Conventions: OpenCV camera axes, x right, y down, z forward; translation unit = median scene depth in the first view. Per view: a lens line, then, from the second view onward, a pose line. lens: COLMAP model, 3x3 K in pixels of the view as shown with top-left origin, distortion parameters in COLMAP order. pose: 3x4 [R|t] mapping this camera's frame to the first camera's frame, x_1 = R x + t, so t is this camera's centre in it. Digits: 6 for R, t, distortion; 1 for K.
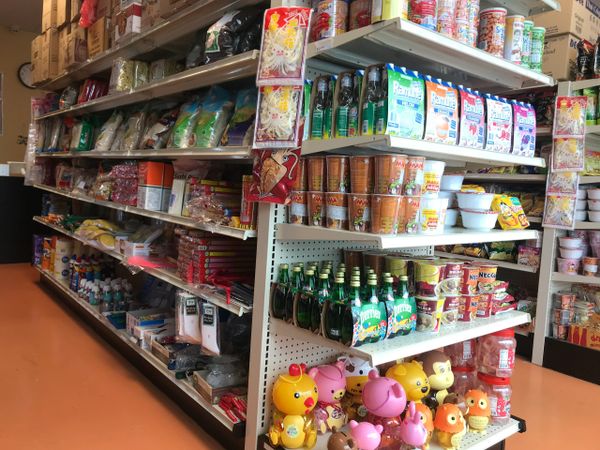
lens RADIAL K [[501.3, 0, 298.6], [0, 501.3, 223.9], [0, 0, 1]] dist [0.037424, -0.050836]
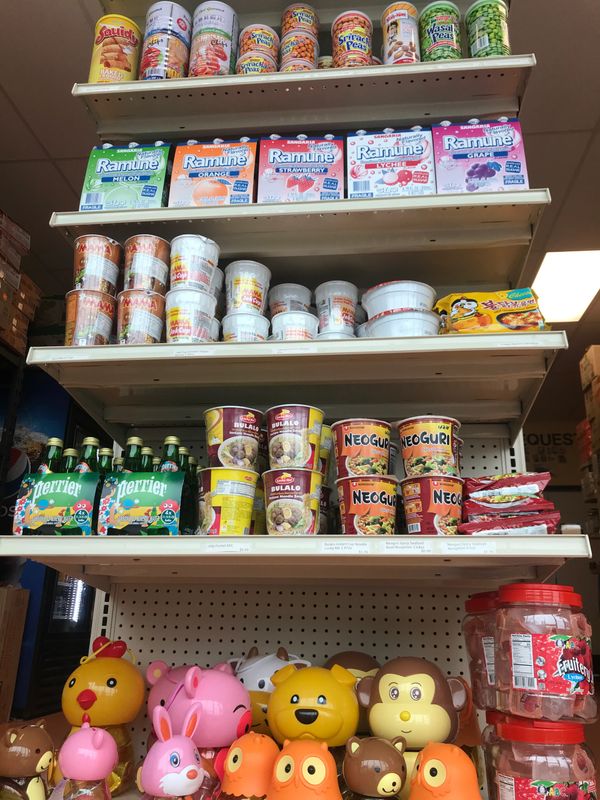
lens RADIAL K [[668.4, 0, 304.5], [0, 668.4, 398.8], [0, 0, 1]] dist [0.037424, -0.050836]
pose [[0.699681, -0.268789, -0.661966, 0.872971], [-0.027305, 0.915795, -0.400717, 0.381886], [0.713934, 0.298449, 0.633425, 0.647573]]
